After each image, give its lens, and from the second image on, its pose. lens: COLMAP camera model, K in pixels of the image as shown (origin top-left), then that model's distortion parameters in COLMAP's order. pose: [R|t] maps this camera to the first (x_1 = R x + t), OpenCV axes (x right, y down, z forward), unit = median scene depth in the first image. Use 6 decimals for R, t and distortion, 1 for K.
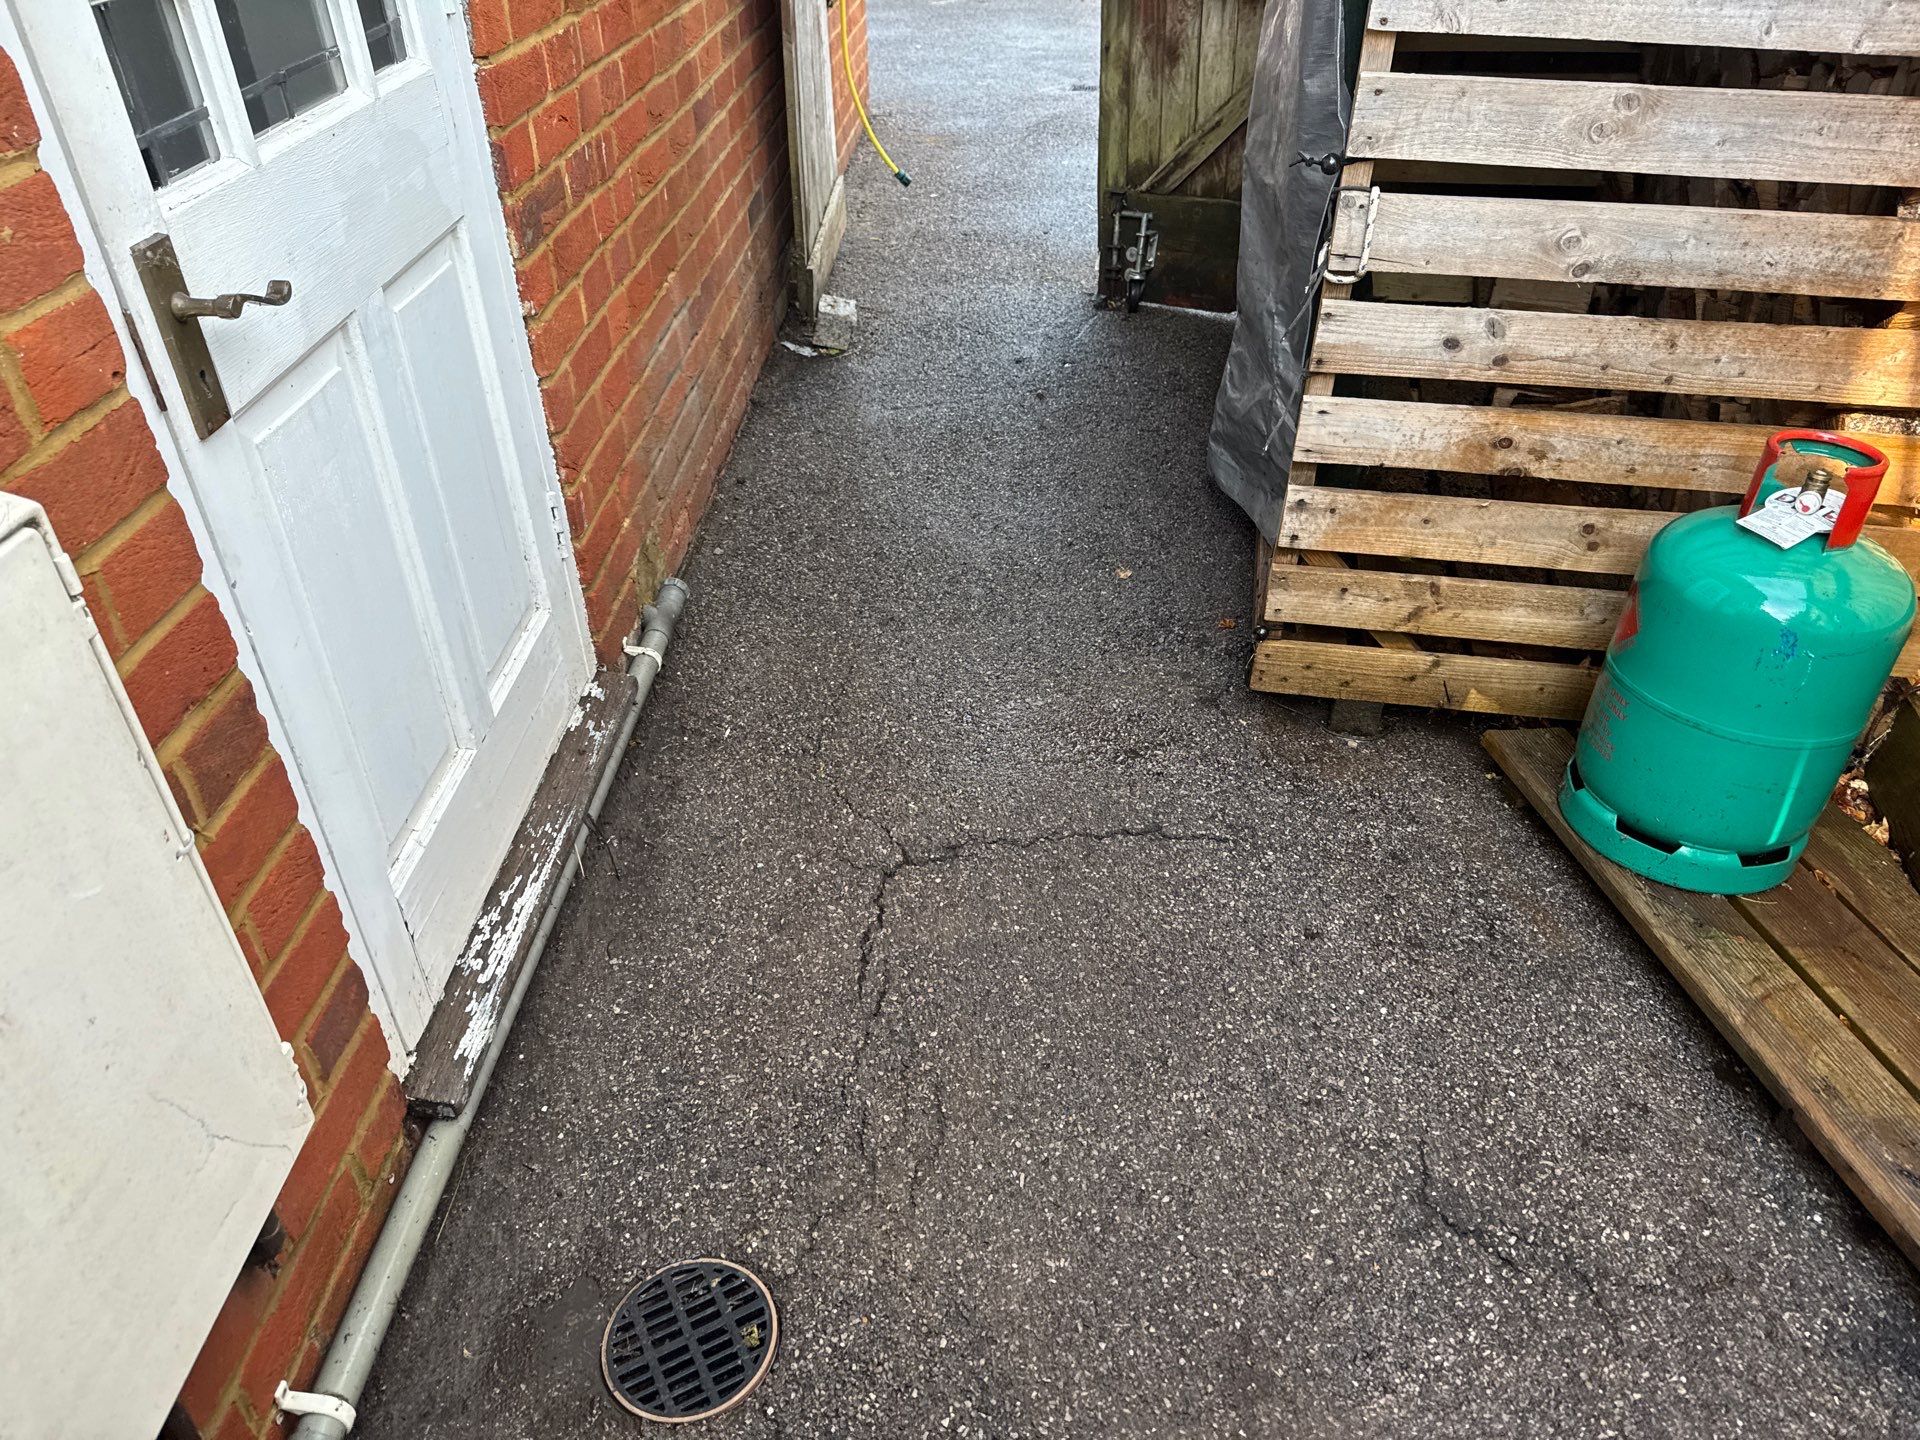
lens RADIAL K [[1353.8, 0, 926.2], [0, 1353.8, 702.0], [0, 0, 1]] dist [0.048462, -0.046829]
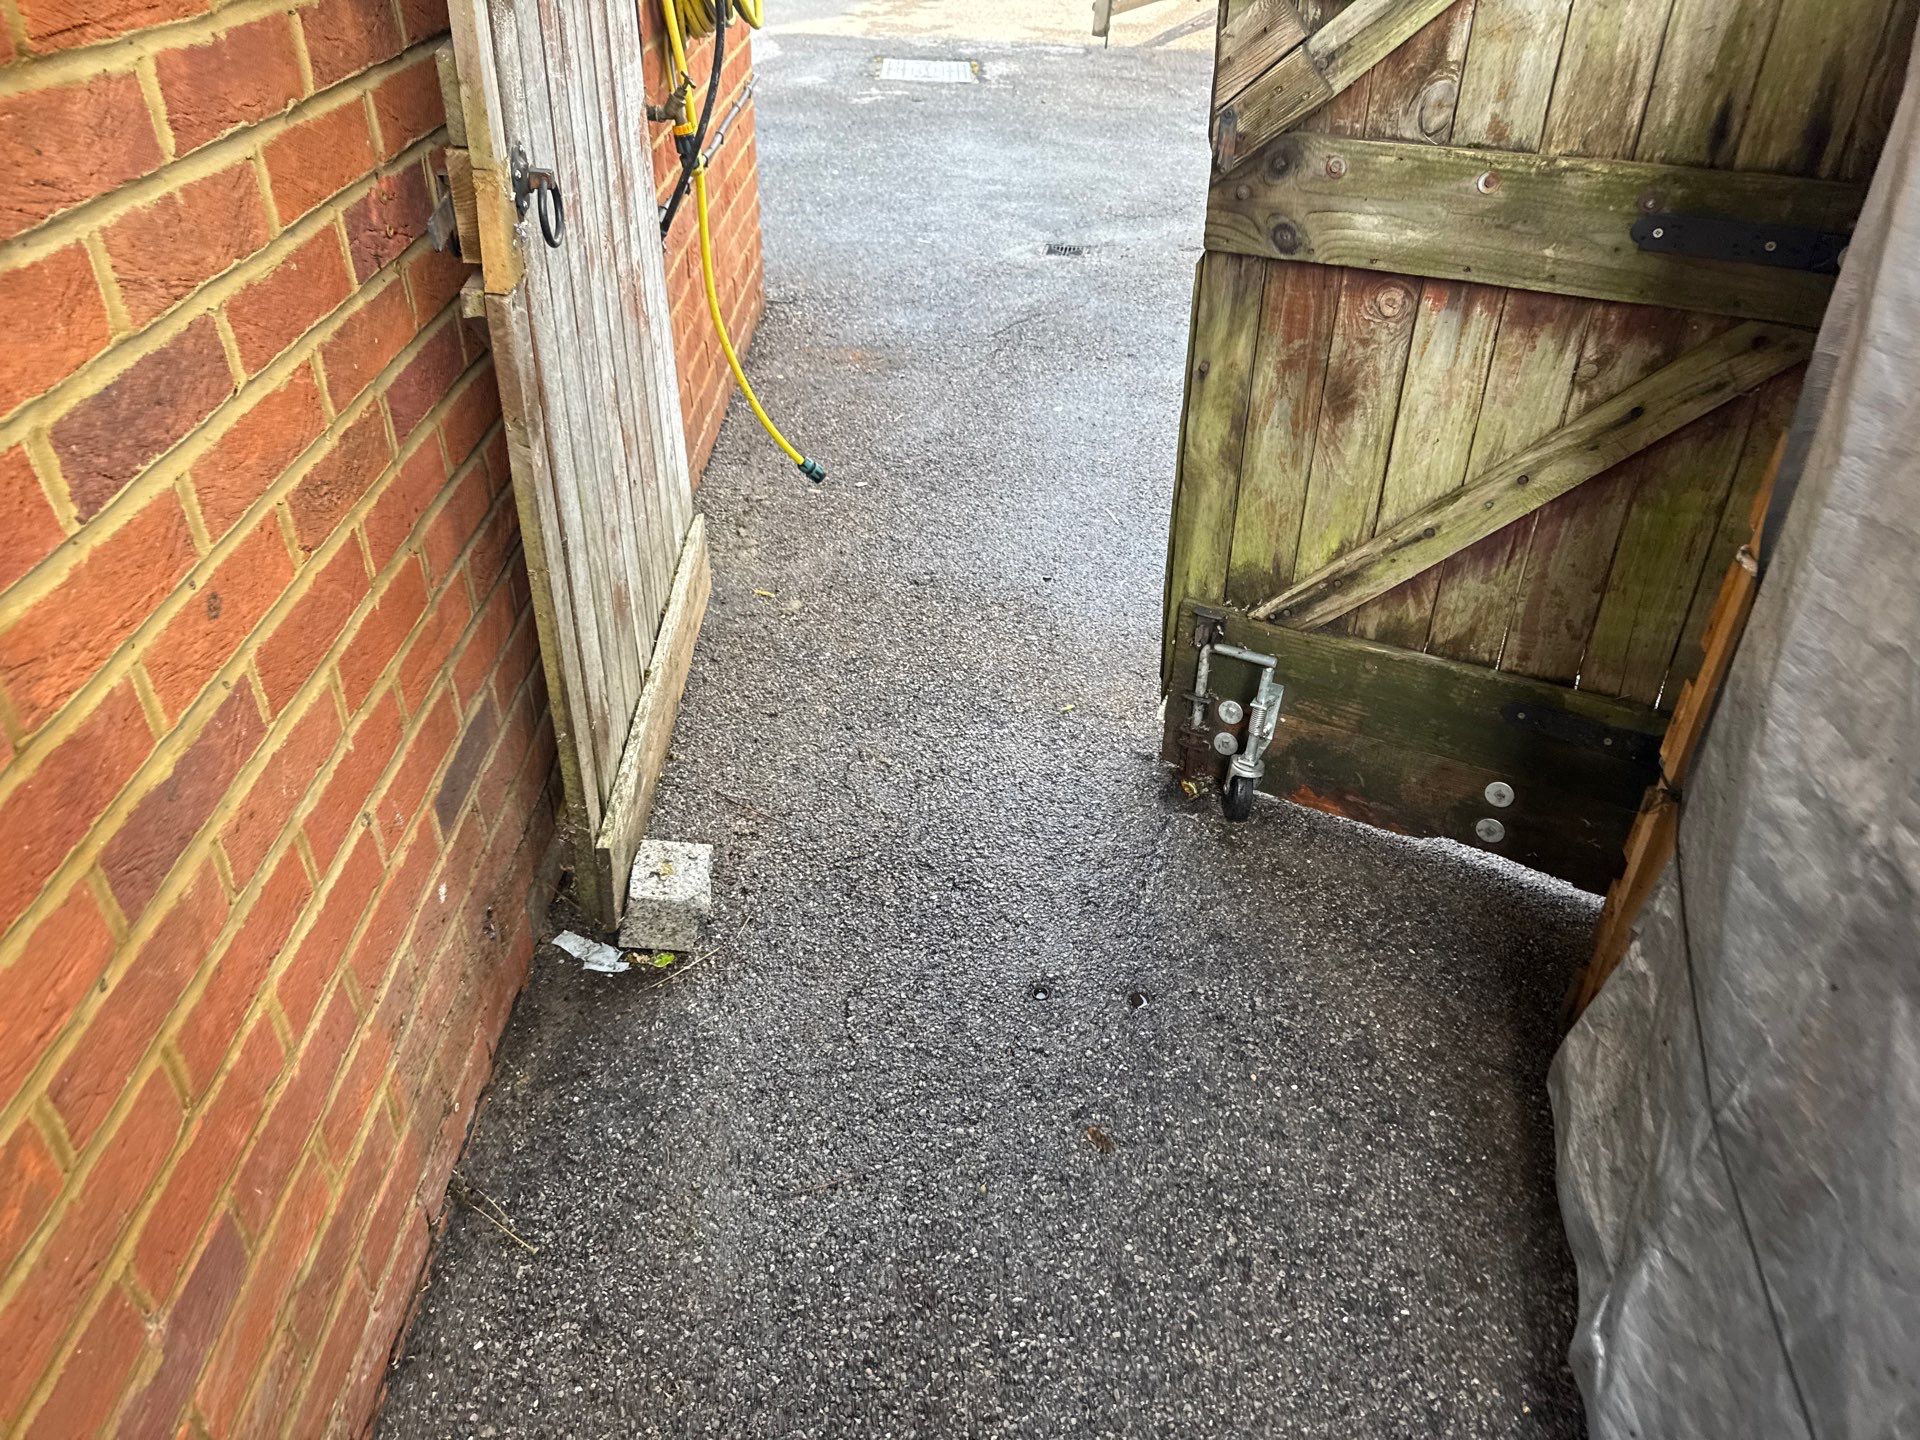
lens RADIAL K [[1353.8, 0, 958.5], [0, 1353.8, 727.7], [0, 0, 1]] dist [0.048462, -0.046829]
pose [[0.997011, -0.010311, 0.076574, 0.001995], [0.010762, 0.999927, -0.005476, -0.339678], [-0.076512, 0.006283, 0.997049, 0.497125]]
